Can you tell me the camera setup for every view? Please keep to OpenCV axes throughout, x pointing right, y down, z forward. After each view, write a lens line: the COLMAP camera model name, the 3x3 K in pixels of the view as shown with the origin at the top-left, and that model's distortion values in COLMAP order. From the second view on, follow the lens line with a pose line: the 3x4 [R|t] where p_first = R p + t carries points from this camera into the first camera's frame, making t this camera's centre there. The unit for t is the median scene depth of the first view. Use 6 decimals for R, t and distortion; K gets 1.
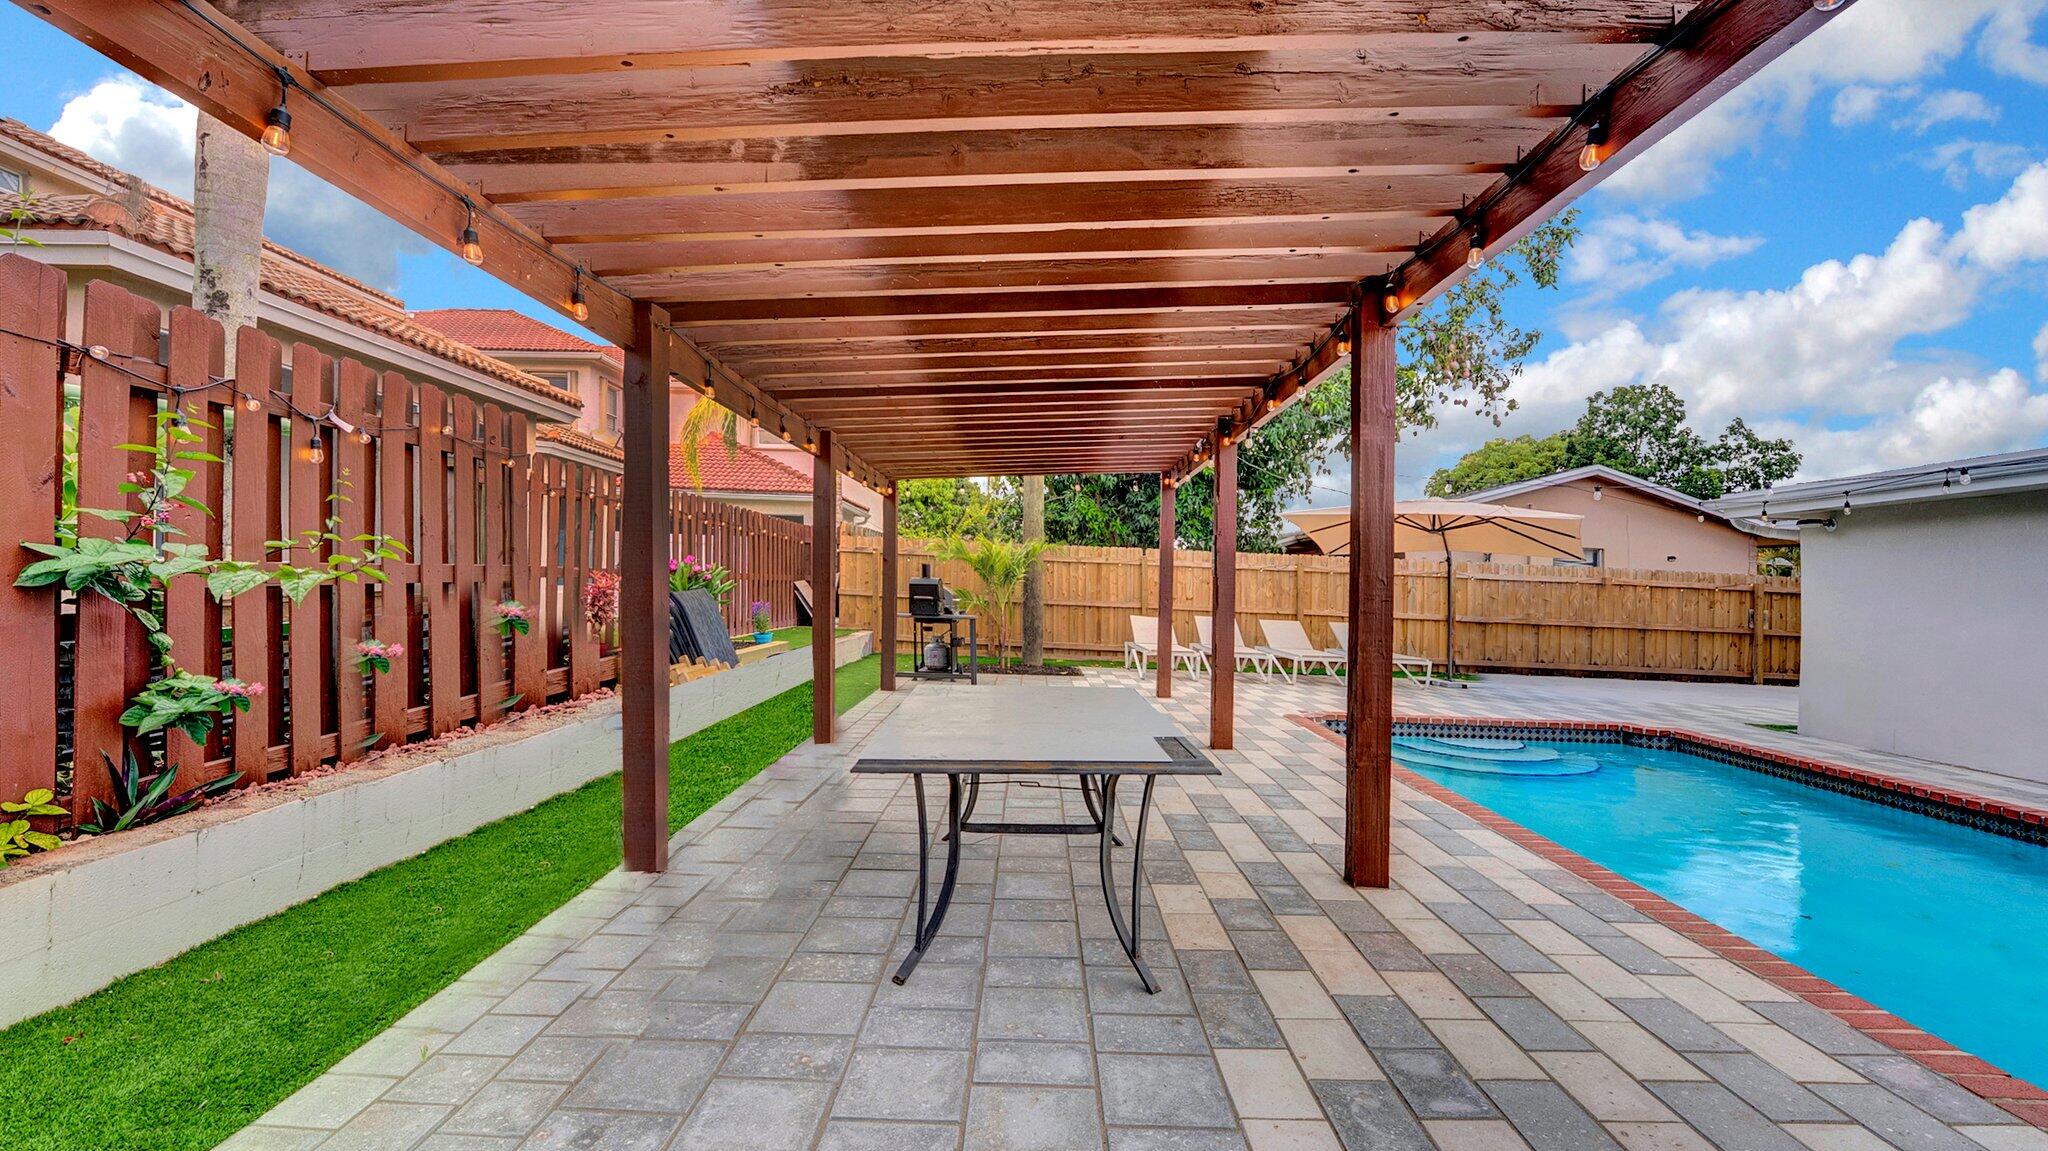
lens RADIAL K [[855.1, 0, 1024.0], [0, 855.1, 575.5], [0, 0, 1]] dist [-0.014042, -0.000181]
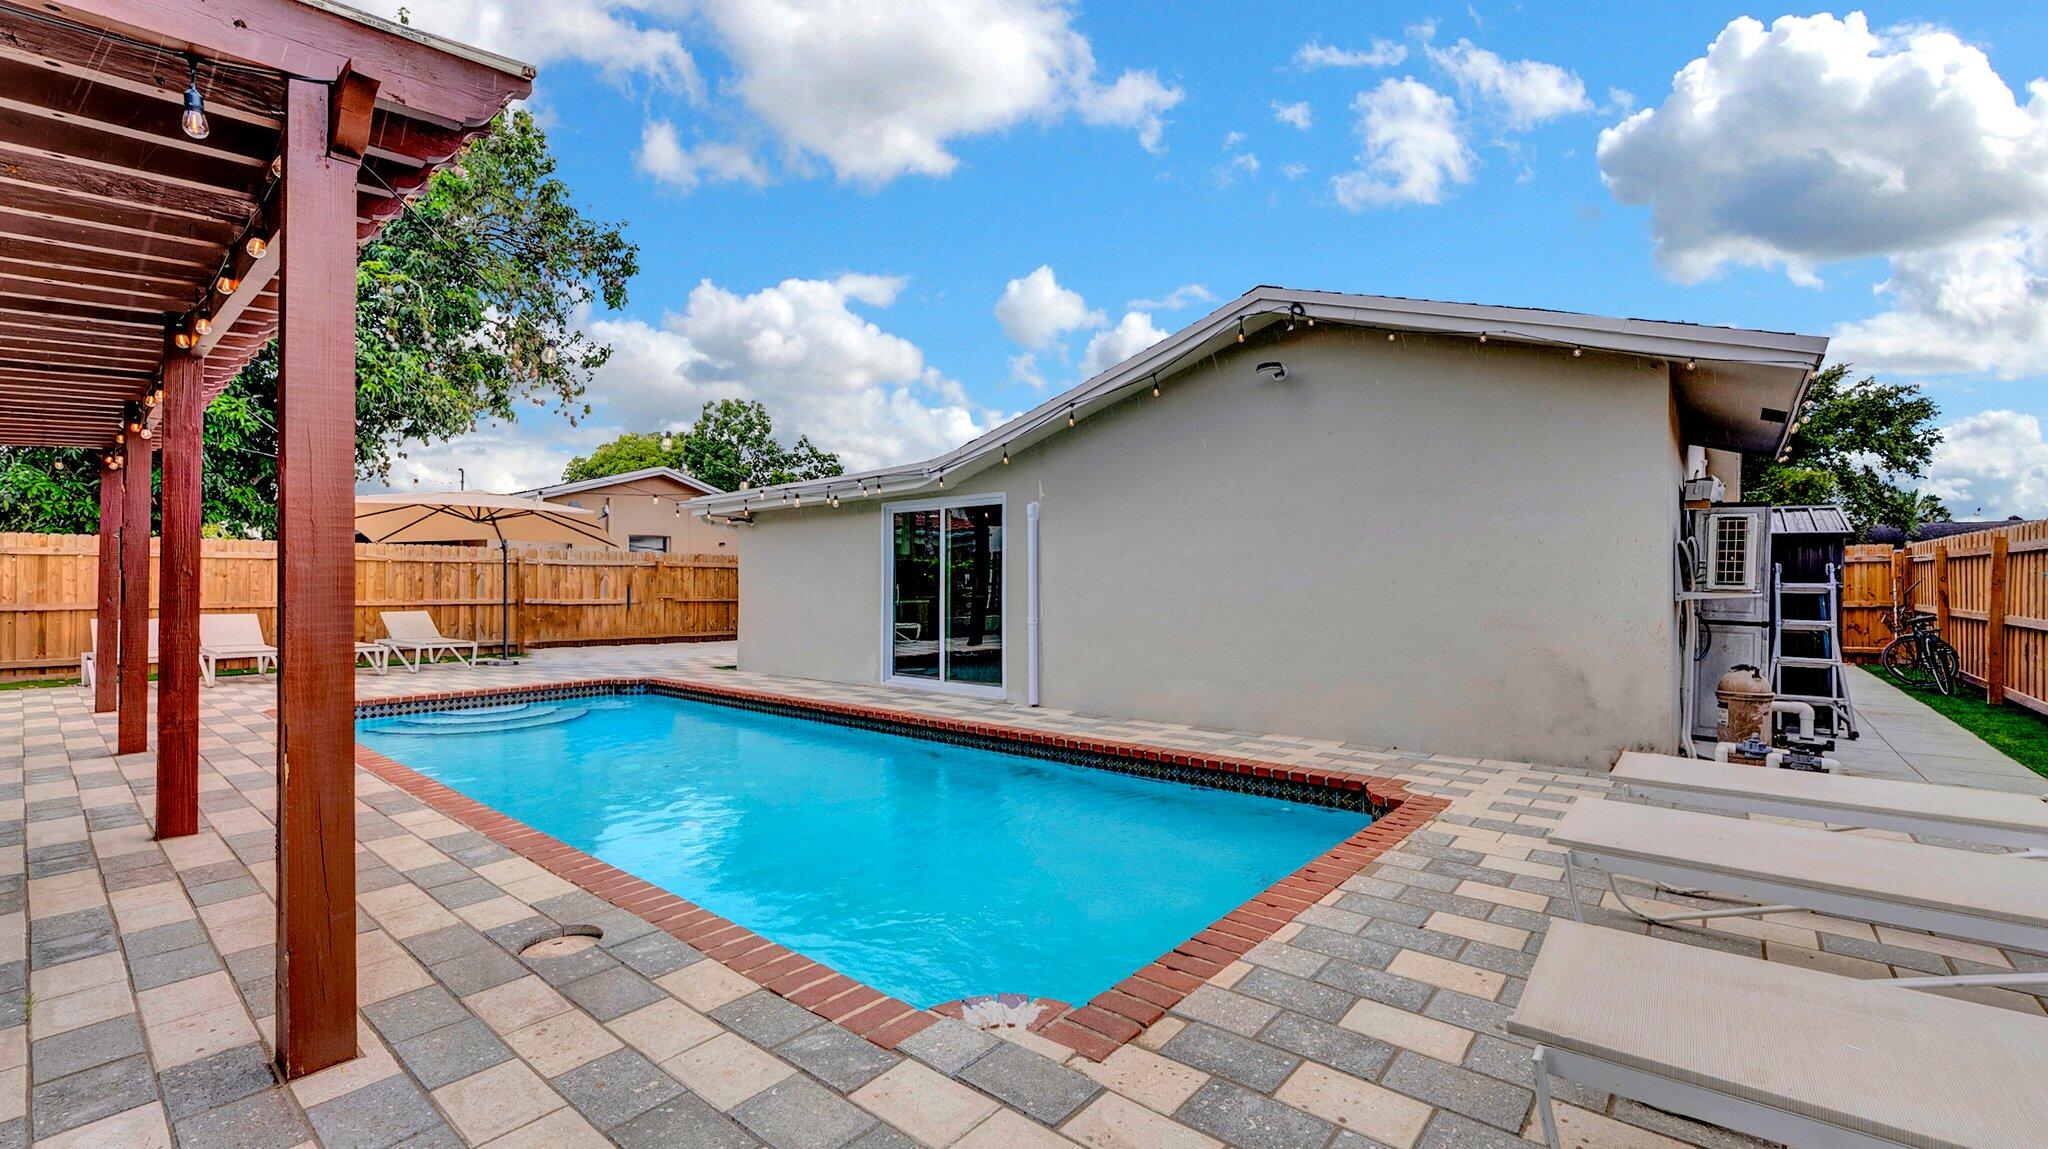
lens RADIAL K [[880.3, 0, 1025.4], [0, 880.3, 545.6], [0, 0, 1]] dist [-0.003103, -0.000700]
pose [[0.661425, -0.007190, 0.749977, 0.087364], [0.018876, 0.999797, -0.007062, -0.000521], [-0.749773, 0.018828, 0.661427, -0.211394]]
